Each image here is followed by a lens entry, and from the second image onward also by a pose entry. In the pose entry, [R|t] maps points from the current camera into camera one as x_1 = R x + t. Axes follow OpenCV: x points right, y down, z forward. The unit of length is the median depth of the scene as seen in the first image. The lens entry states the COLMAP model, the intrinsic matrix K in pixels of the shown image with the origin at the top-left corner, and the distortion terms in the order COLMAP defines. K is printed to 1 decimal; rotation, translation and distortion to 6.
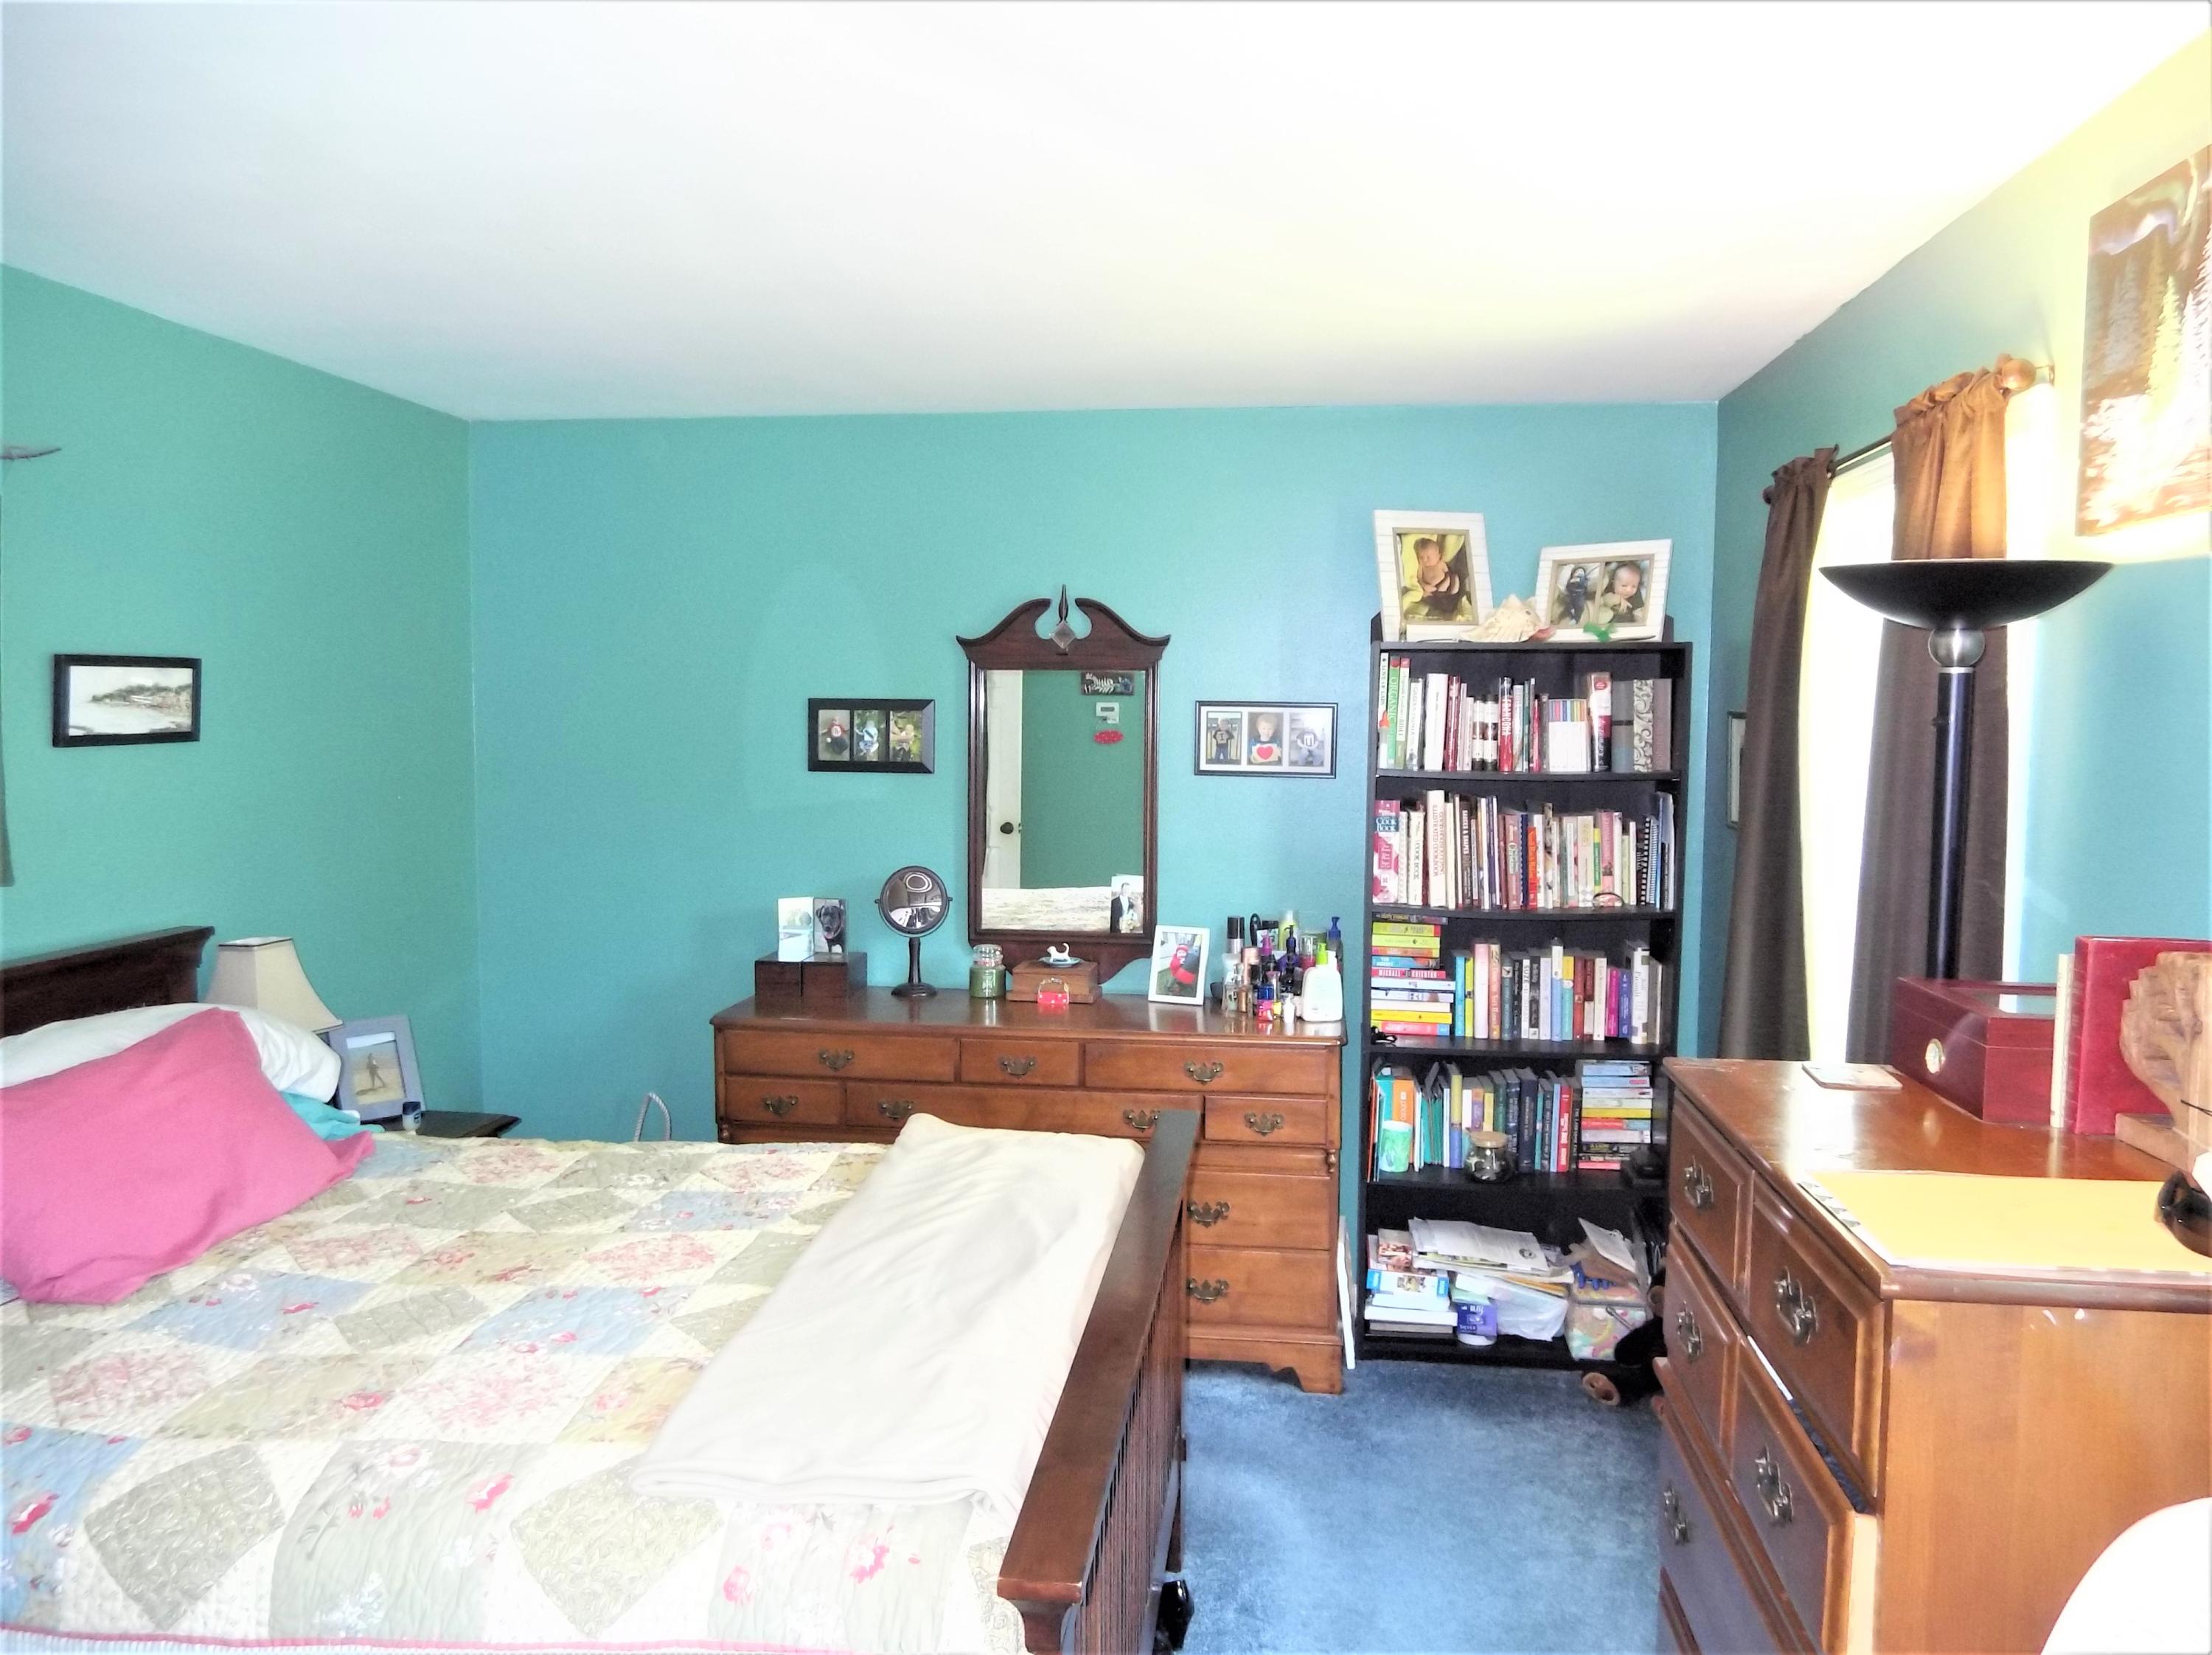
lens RADIAL K [[1745.9, 0, 1106.0], [0, 1745.9, 827.5], [0, 0, 1]] dist [-0.081797, -0.001027]
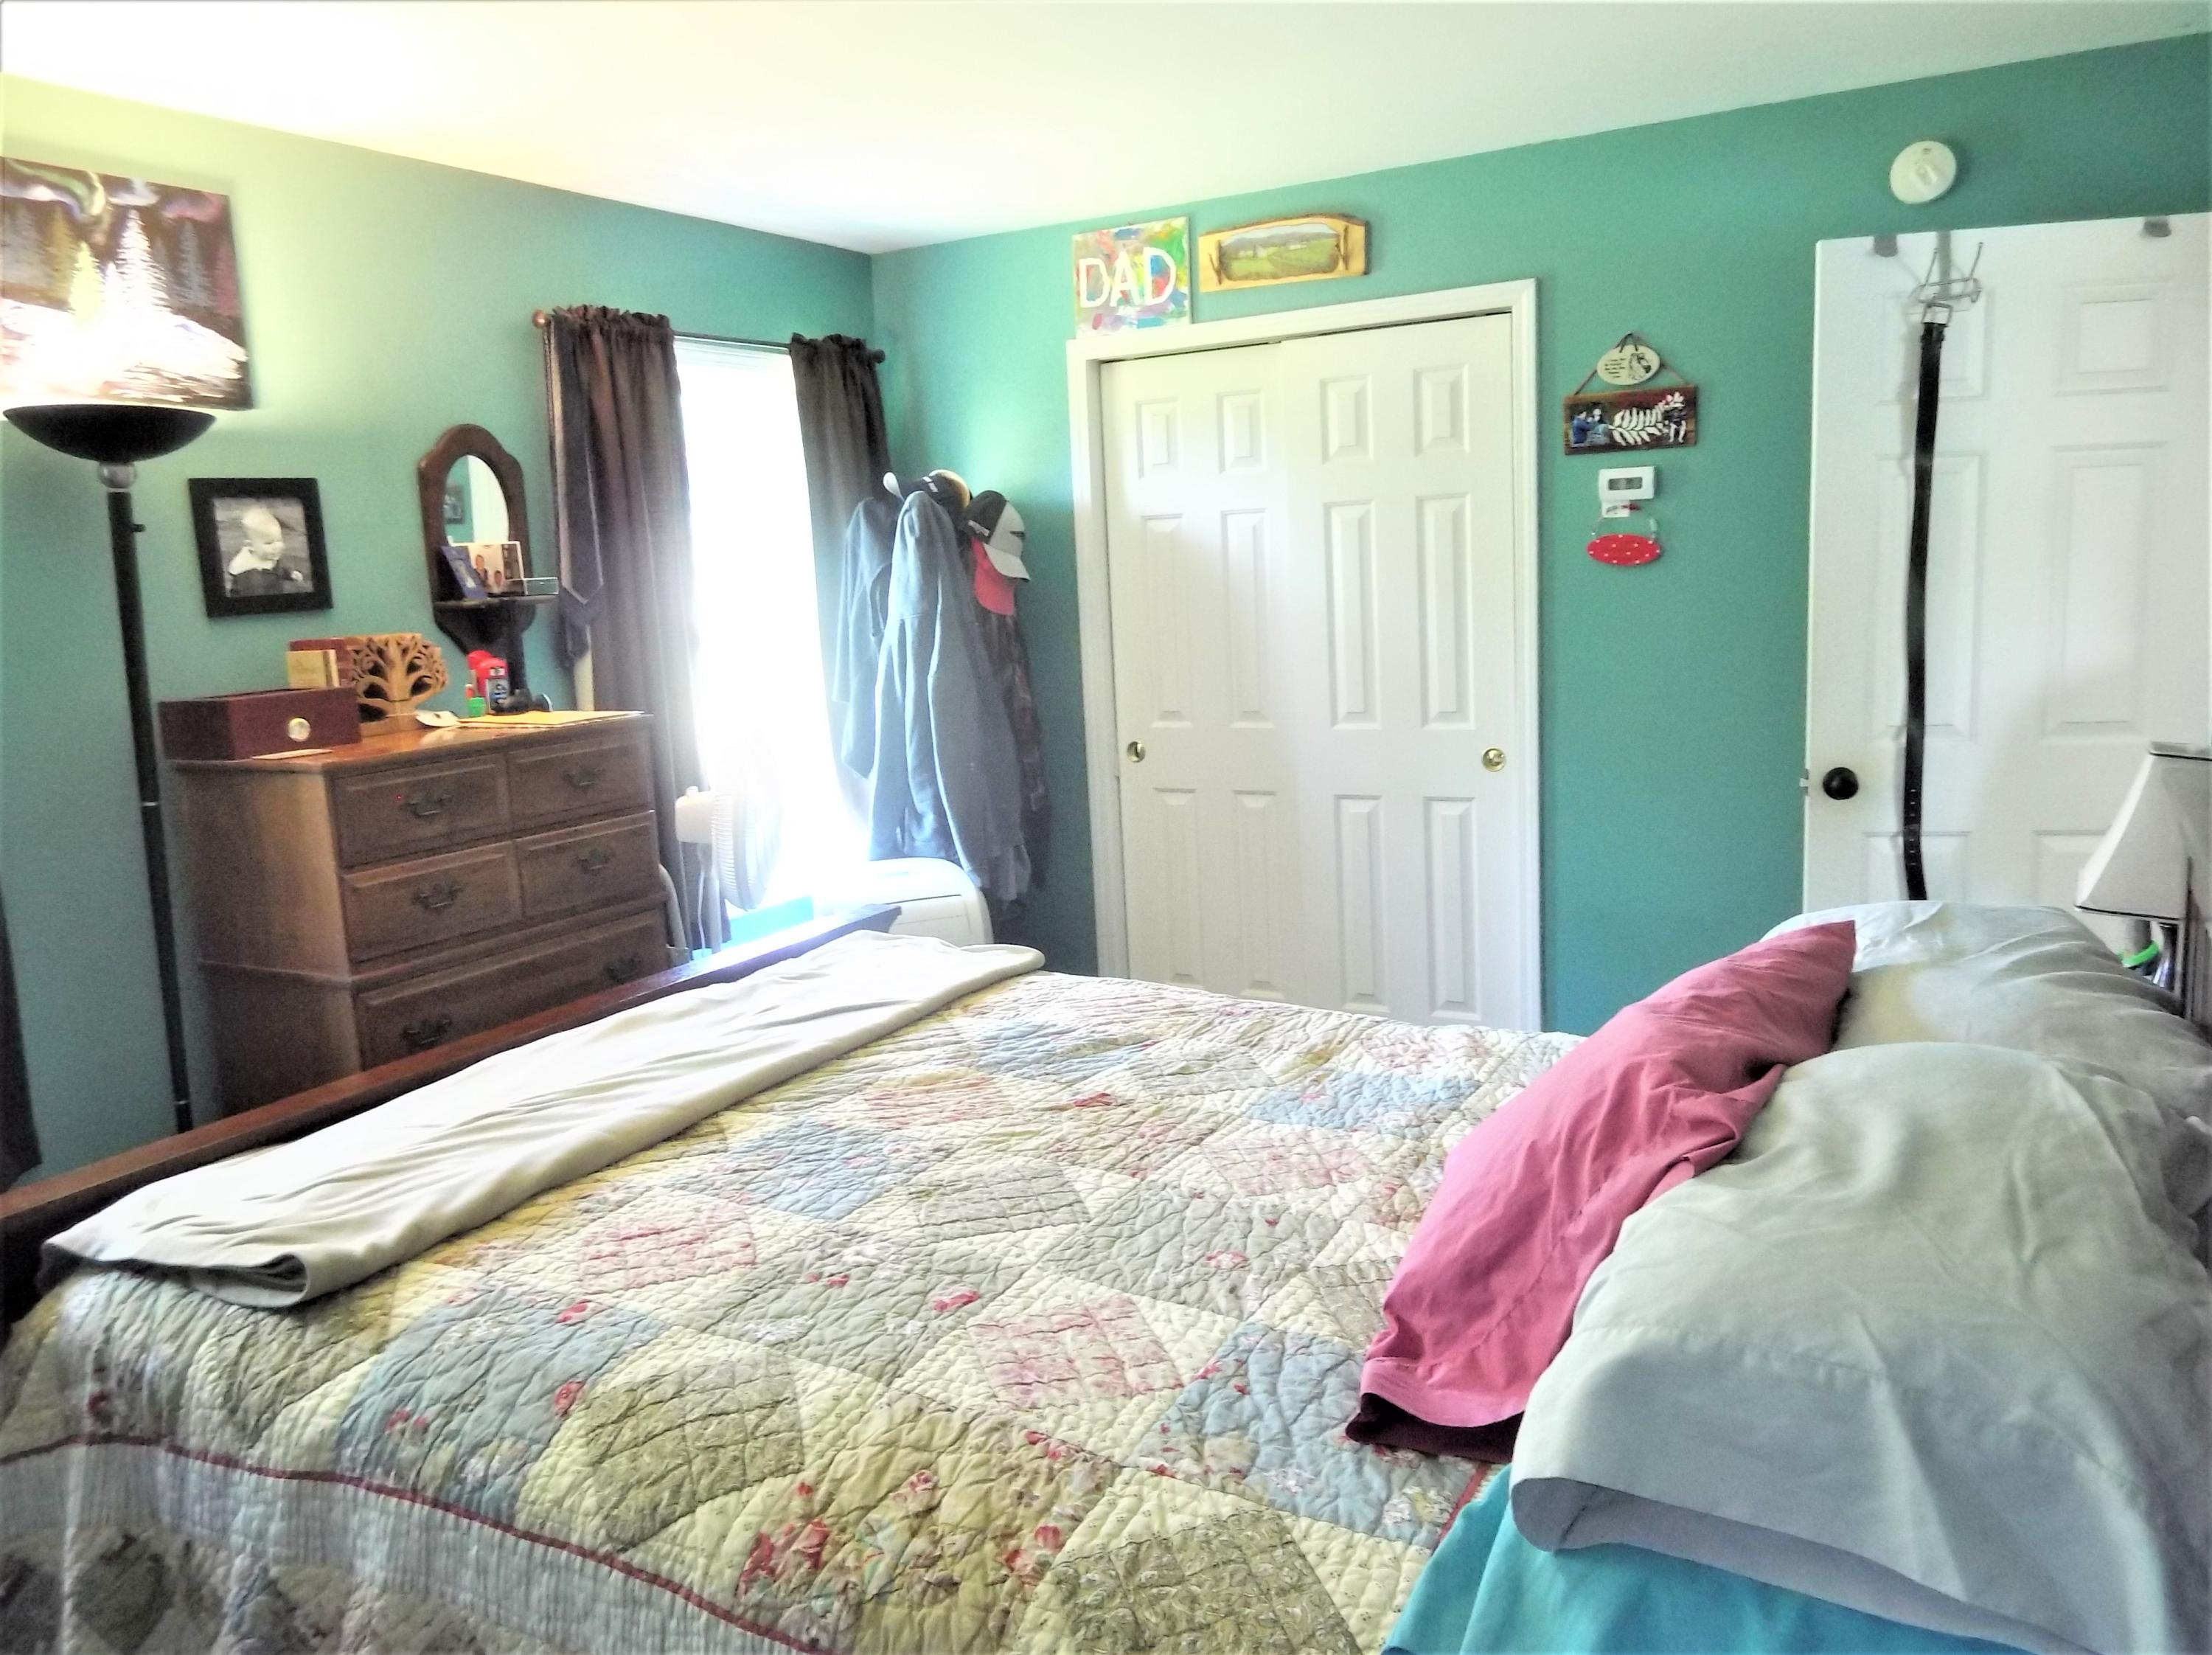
lens RADIAL K [[1615.1, 0, 1112.0], [0, 1615.1, 822.8], [0, 0, 1]] dist [-0.035747, -0.000643]
pose [[-0.925195, -0.019744, 0.378977, -0.543234], [0.072548, 0.971025, 0.227701, -0.052446], [-0.372492, 0.238162, -0.896955, 1.402338]]
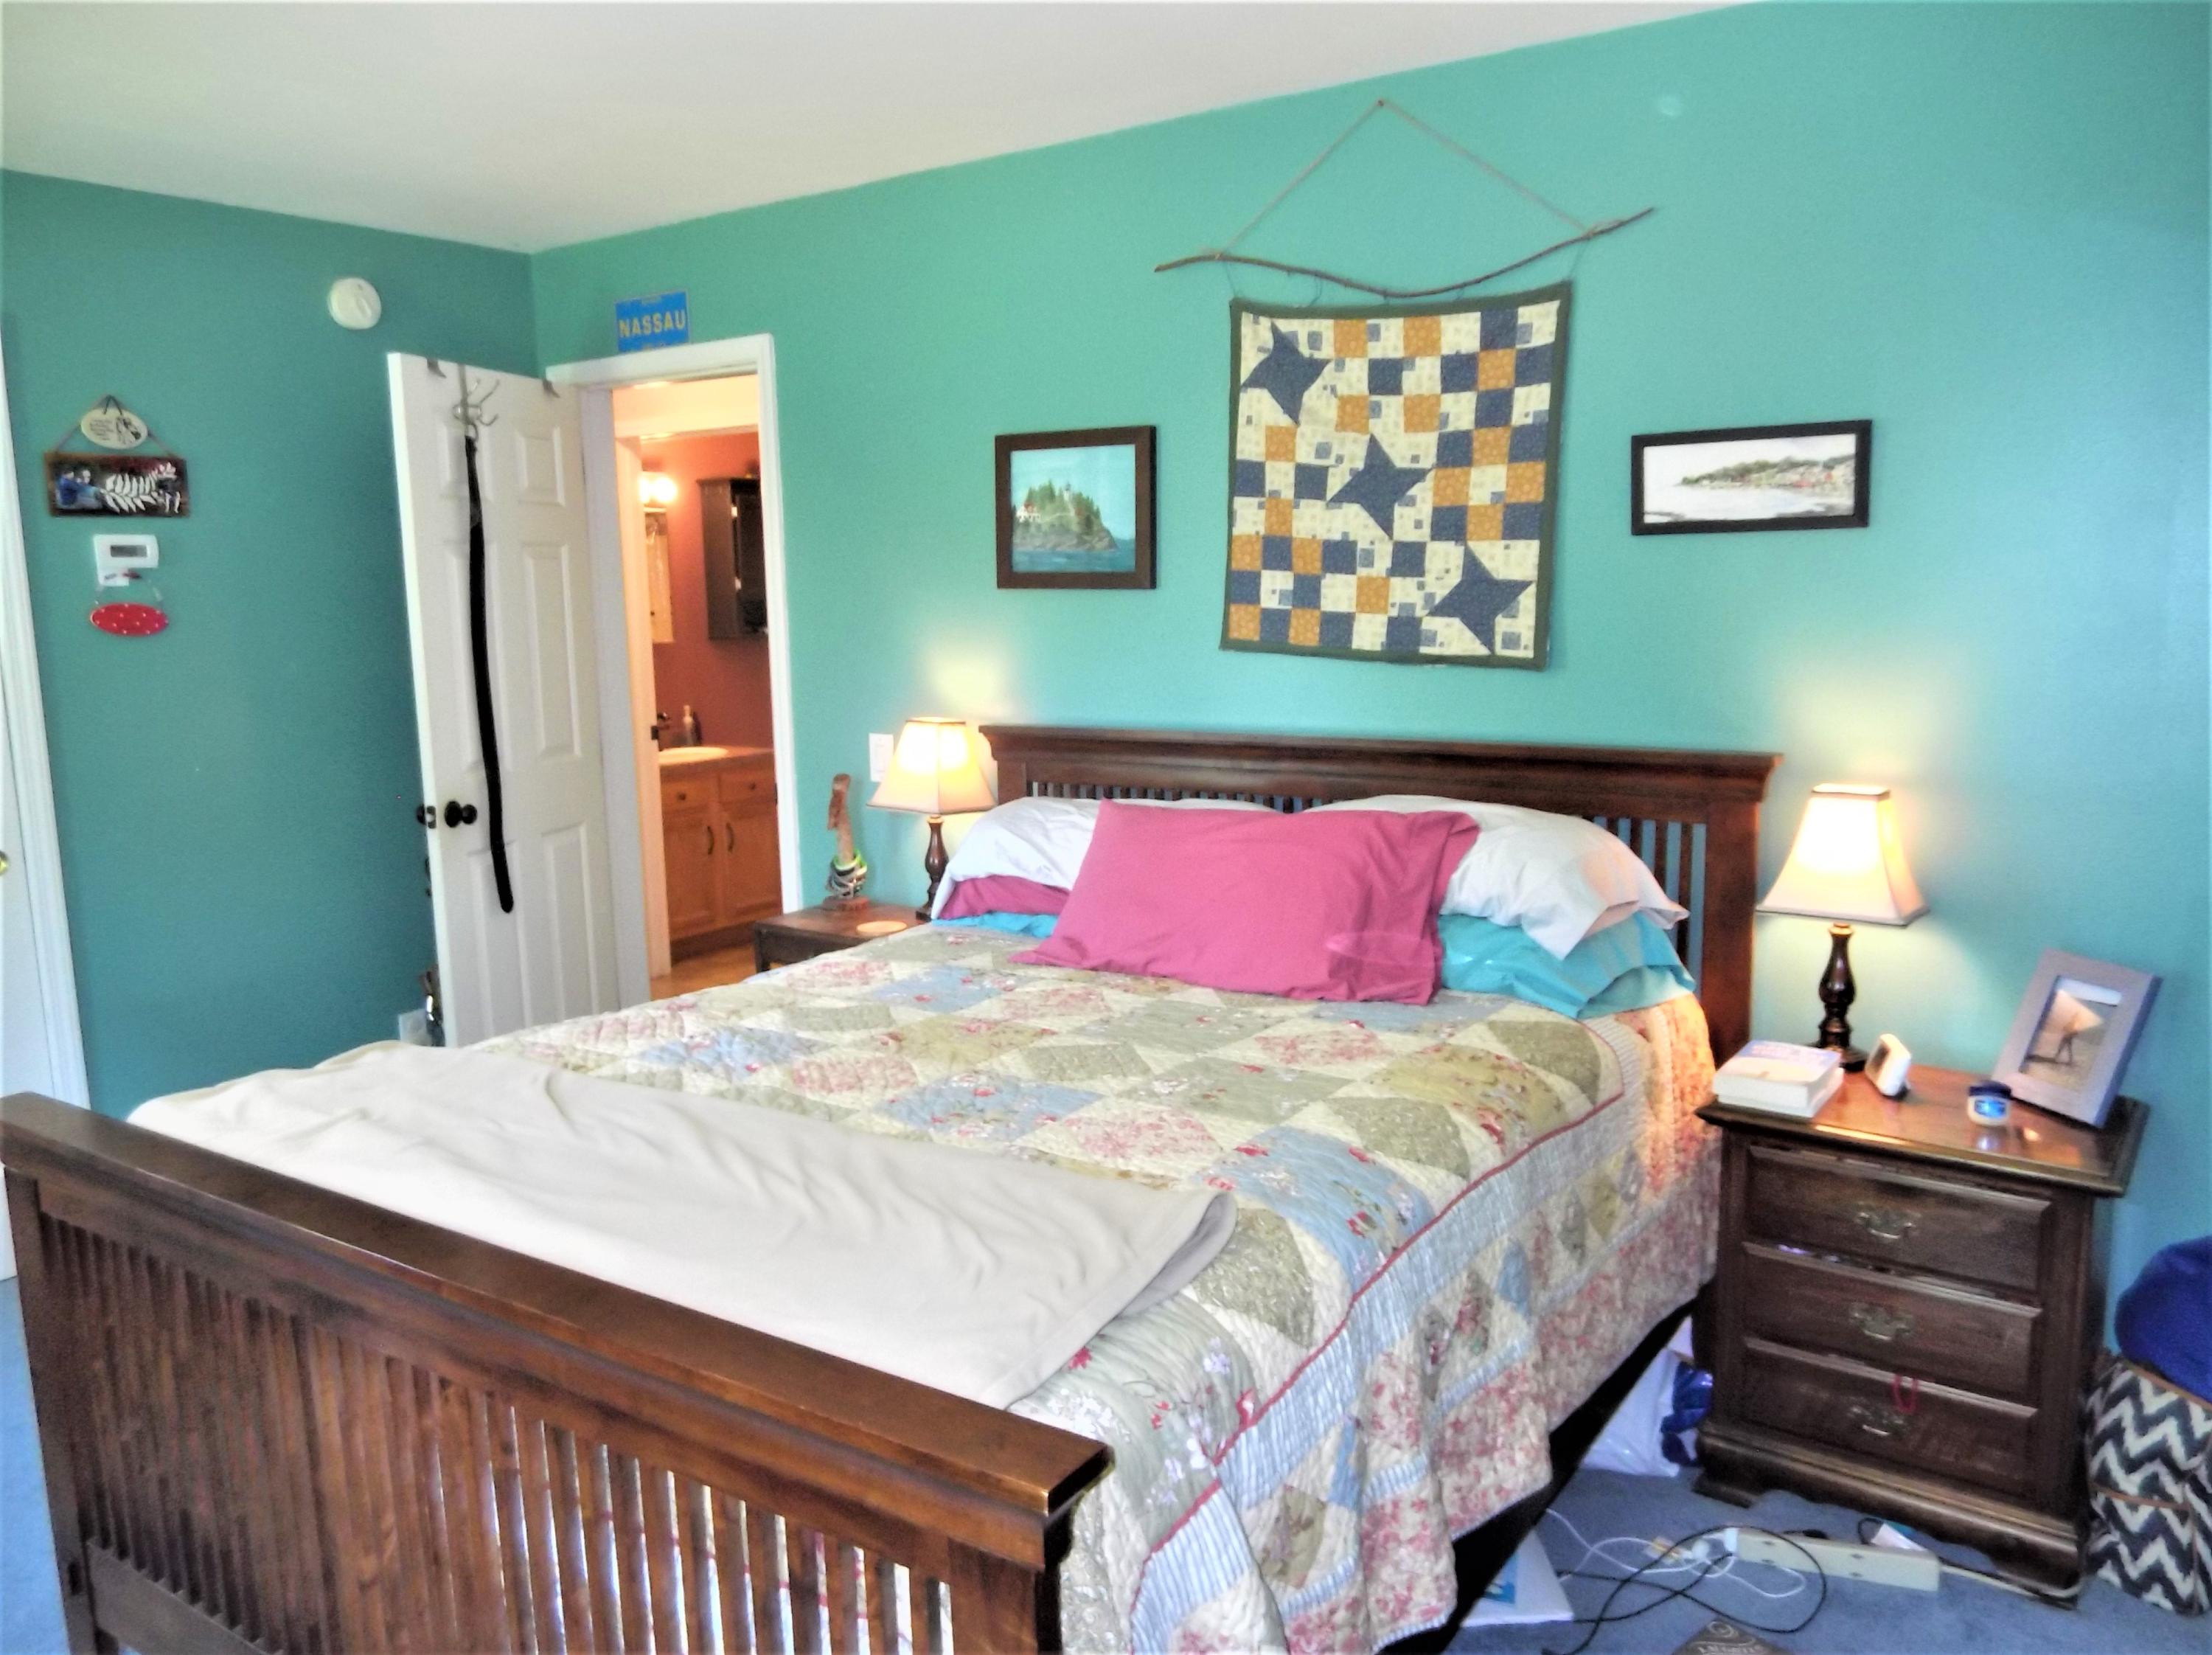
lens RADIAL K [[1615.1, 0, 1112.0], [0, 1615.1, 822.8], [0, 0, 1]] dist [-0.035747, -0.000643]
pose [[-0.455089, 0.134933, -0.880163, 0.357764], [-0.046491, 0.983503, 0.174814, -0.036302], [0.889231, 0.120475, -0.441309, 1.265184]]
